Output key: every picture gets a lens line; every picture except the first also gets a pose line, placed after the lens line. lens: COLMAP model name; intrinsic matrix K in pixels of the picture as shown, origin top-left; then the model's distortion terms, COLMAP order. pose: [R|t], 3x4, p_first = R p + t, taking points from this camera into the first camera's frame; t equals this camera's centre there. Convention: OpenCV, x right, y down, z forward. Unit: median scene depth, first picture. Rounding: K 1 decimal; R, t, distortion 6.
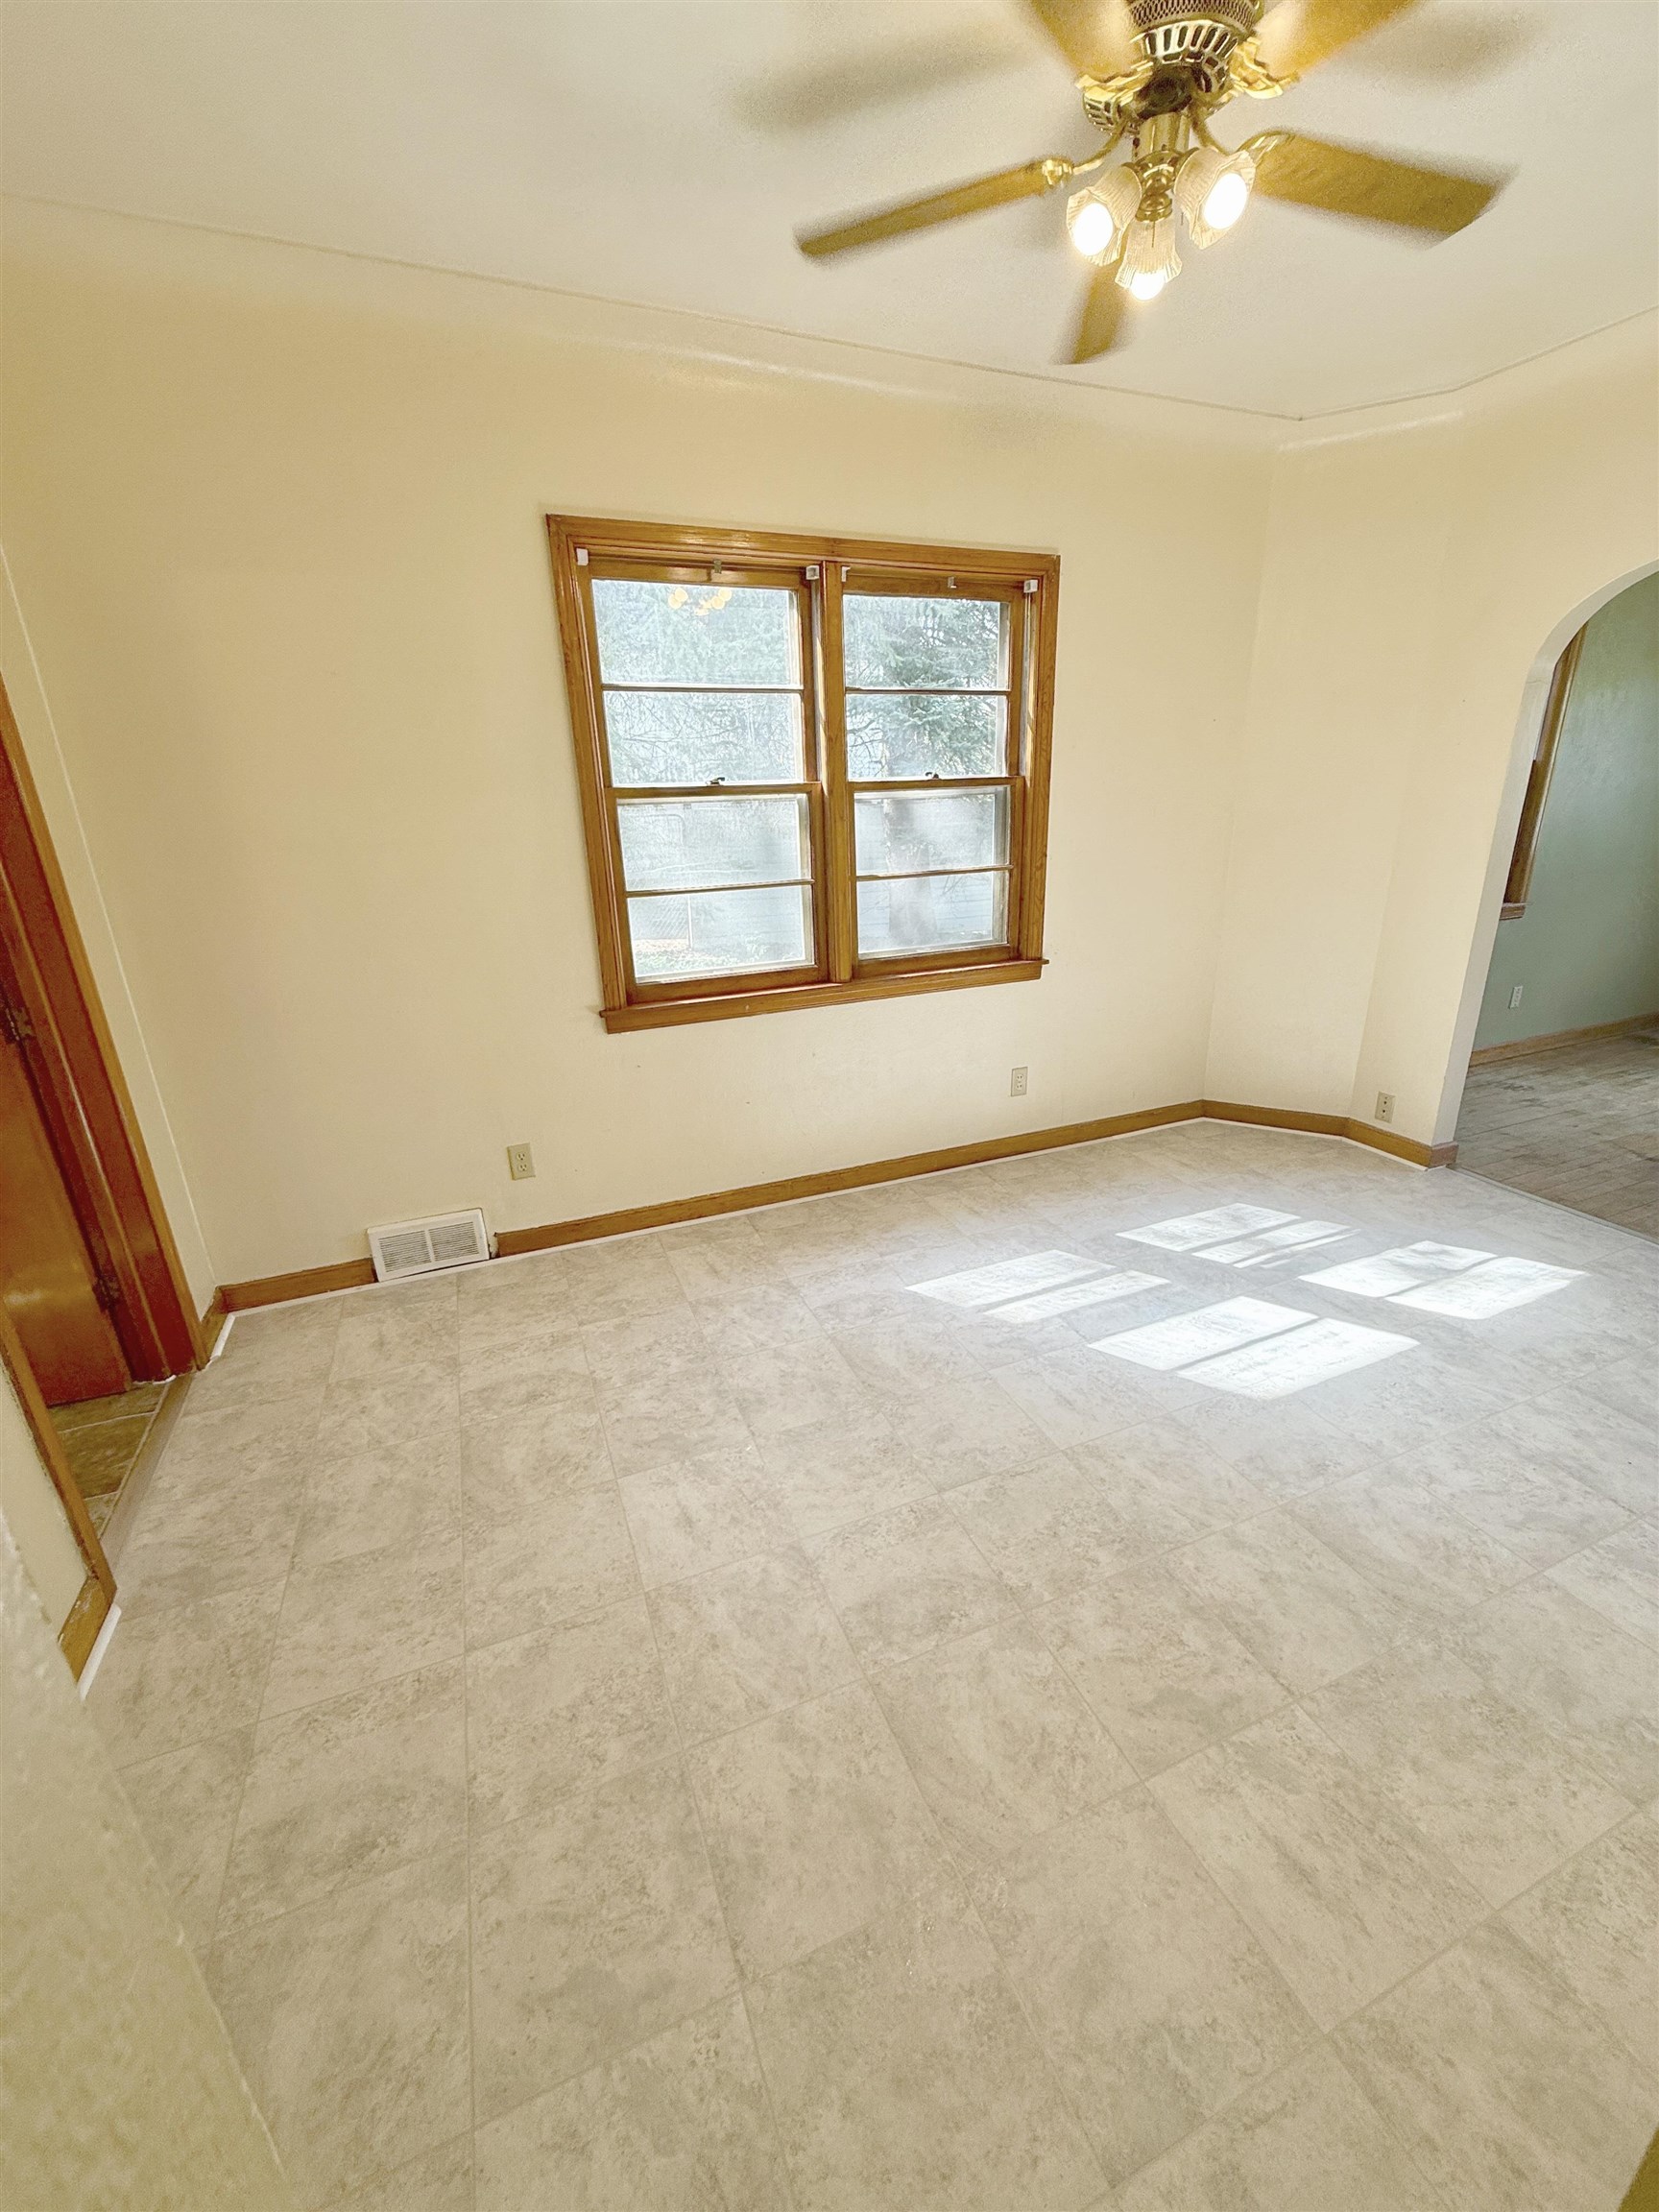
lens RADIAL K [[877.5, 0, 831.6], [0, 877.5, 1096.1], [0, 0, 1]] dist [-0.001237, 0.000369]
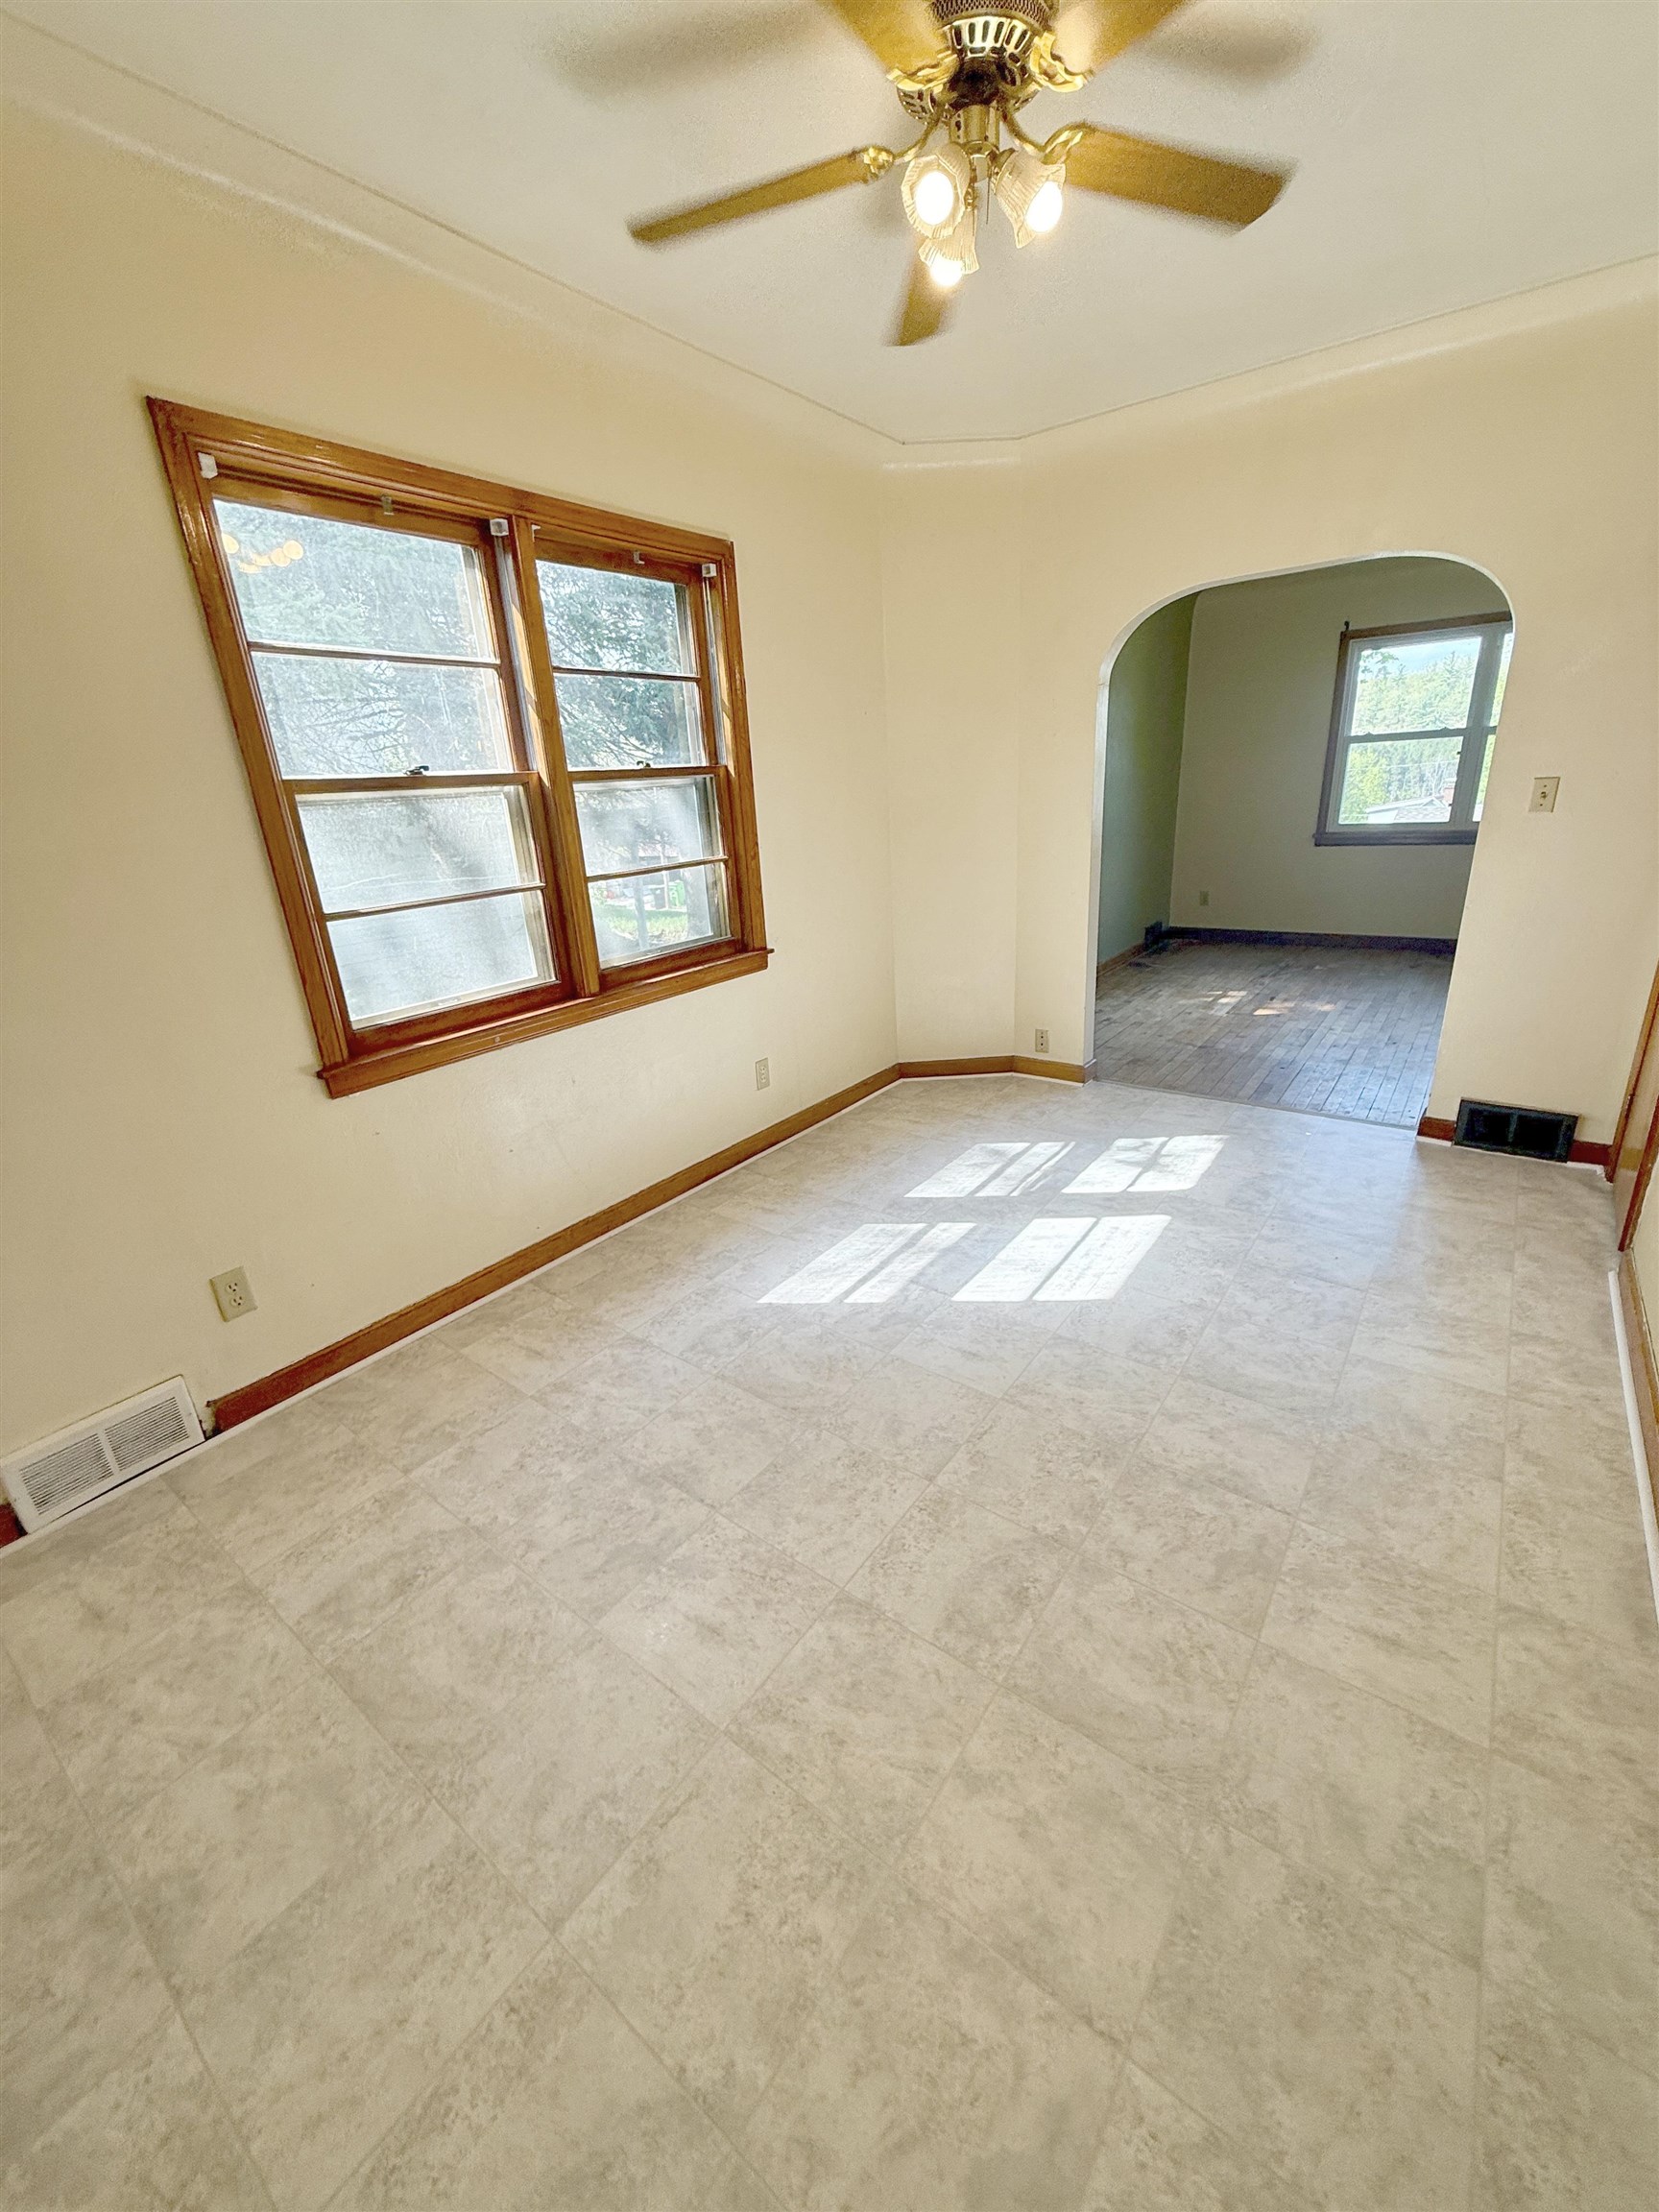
lens RADIAL K [[877.5, 0, 831.6], [0, 877.5, 1096.1], [0, 0, 1]] dist [-0.001237, 0.000369]
pose [[0.859838, -0.187930, 0.474722, -0.259776], [0.193084, 0.980430, 0.038403, -0.019780], [-0.472649, 0.058641, 0.879298, 0.123977]]
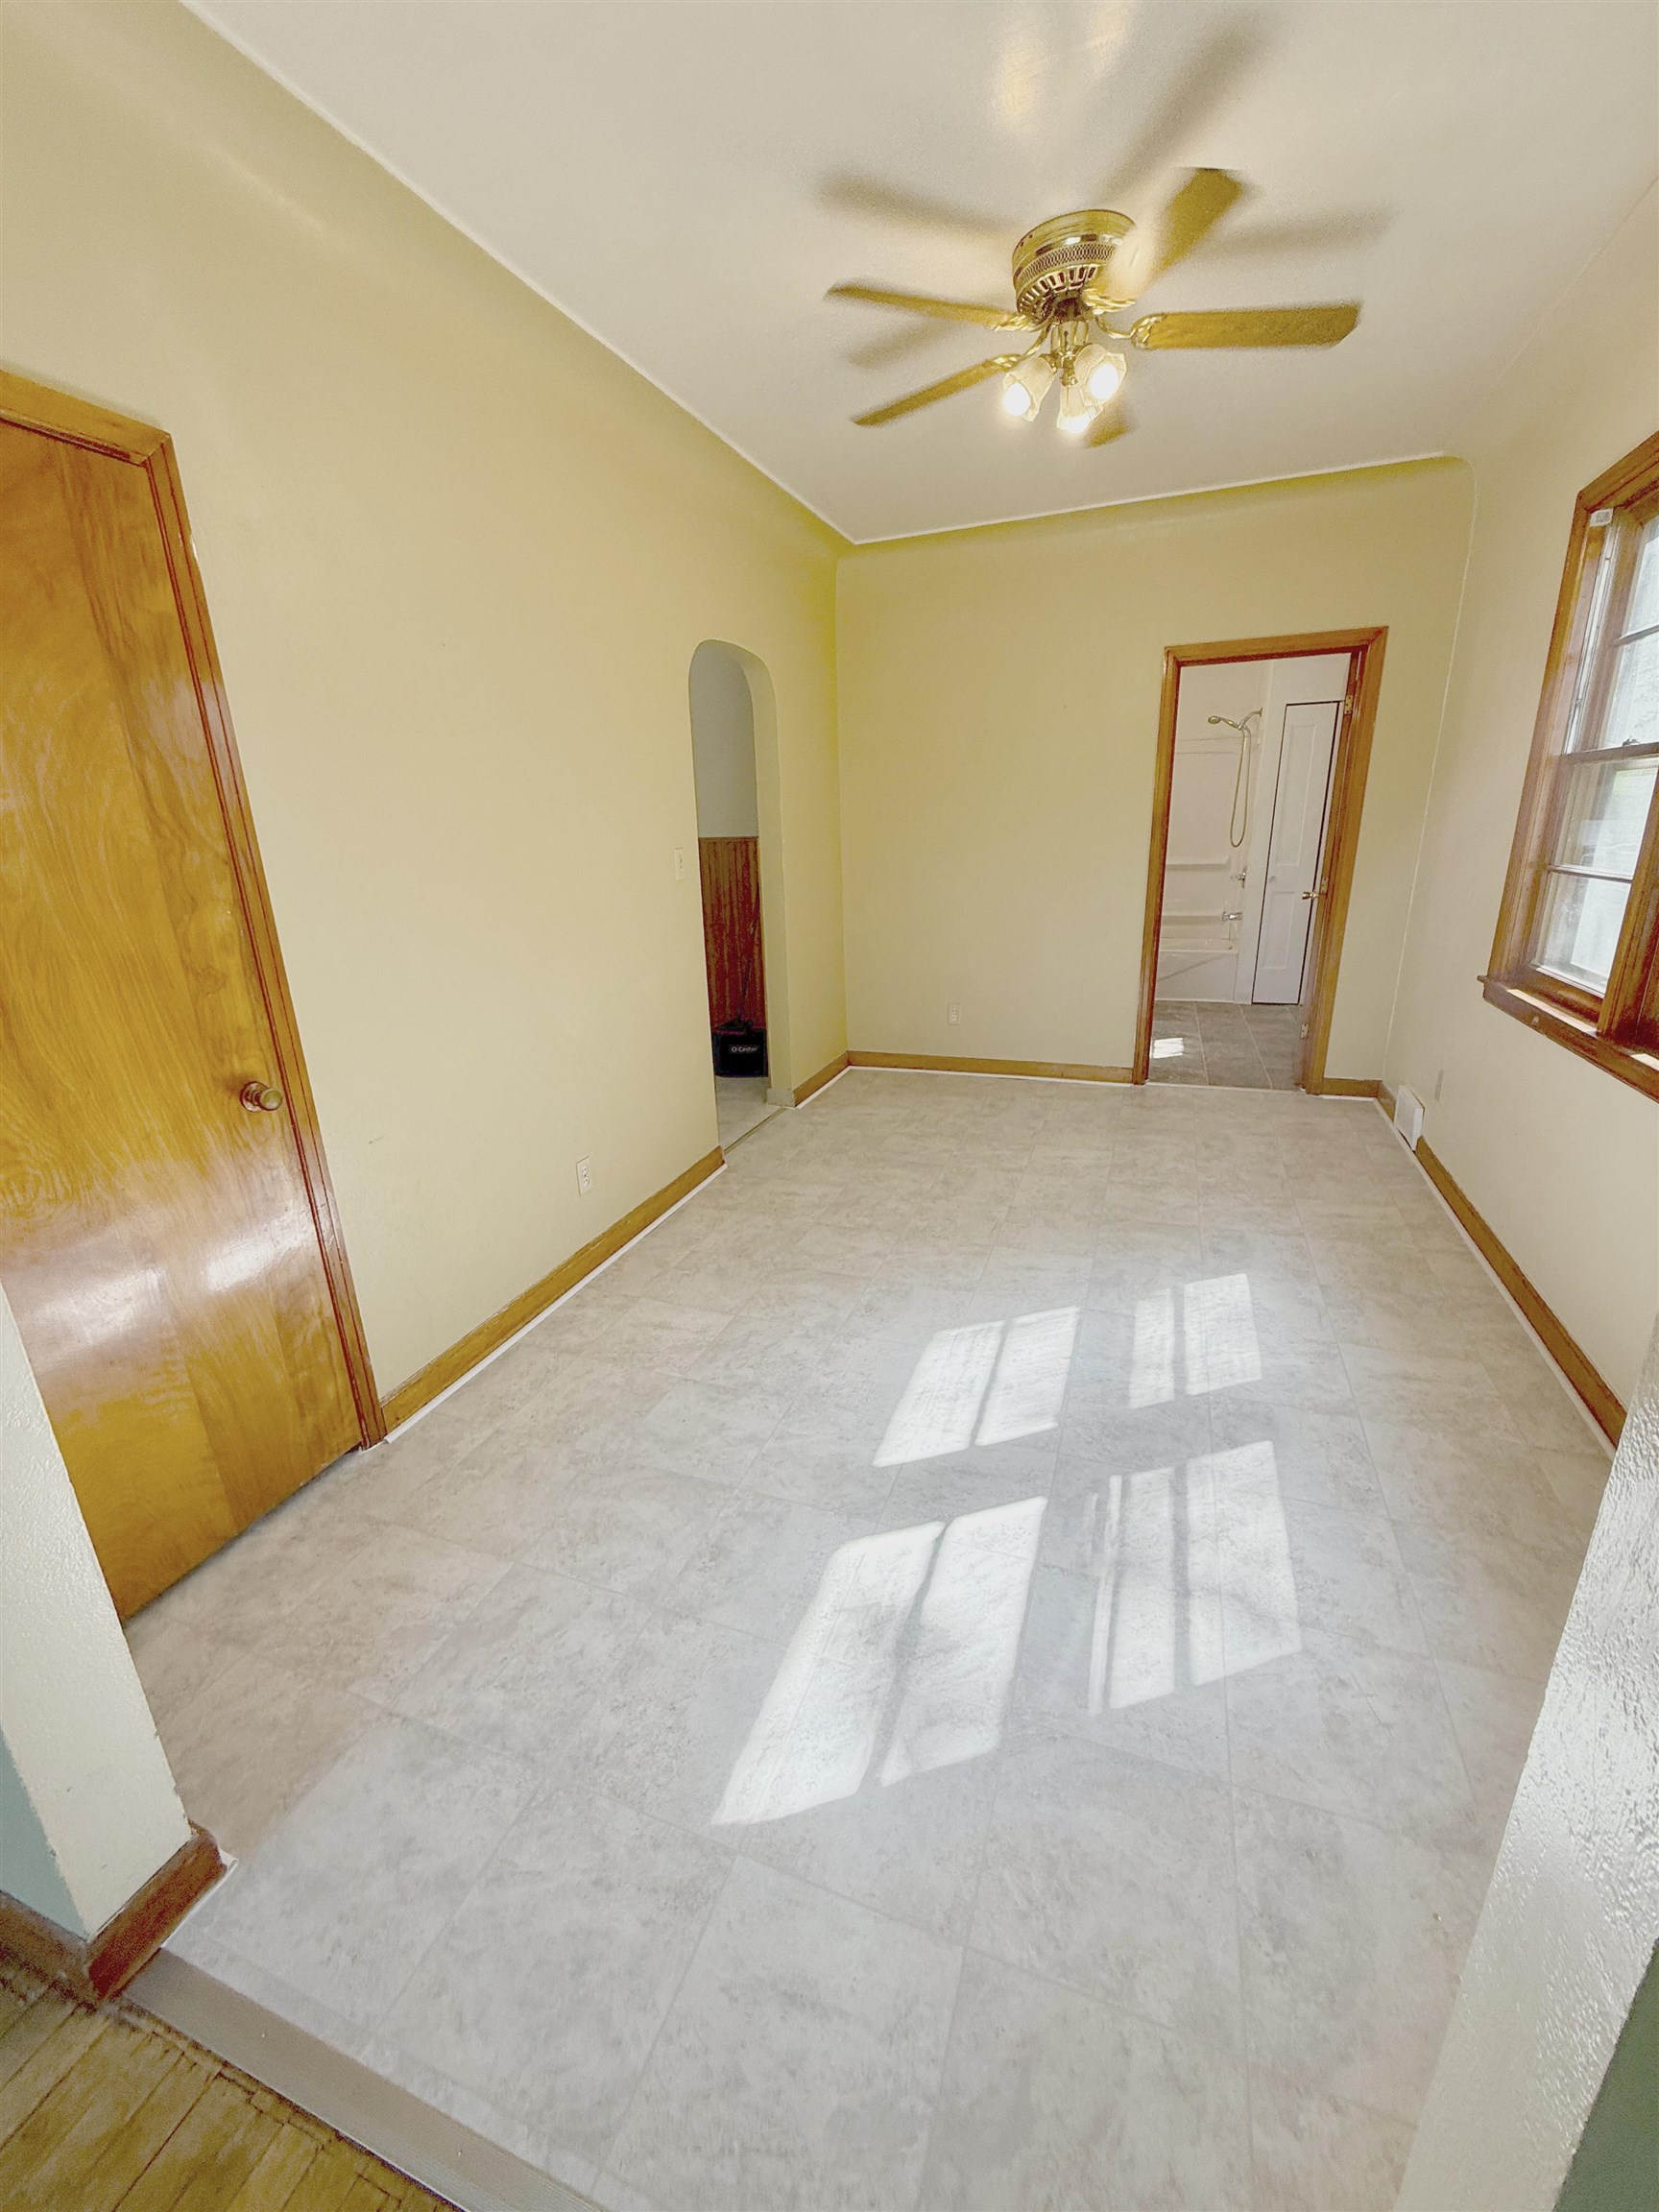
lens RADIAL K [[877.5, 0, 831.6], [0, 877.5, 1096.1], [0, 0, 1]] dist [-0.001237, 0.000369]
pose [[-0.679932, 0.267578, -0.682711, 1.057725], [-0.188523, 0.835958, 0.515397, -0.385024], [0.708627, 0.479141, -0.517950, 1.116590]]
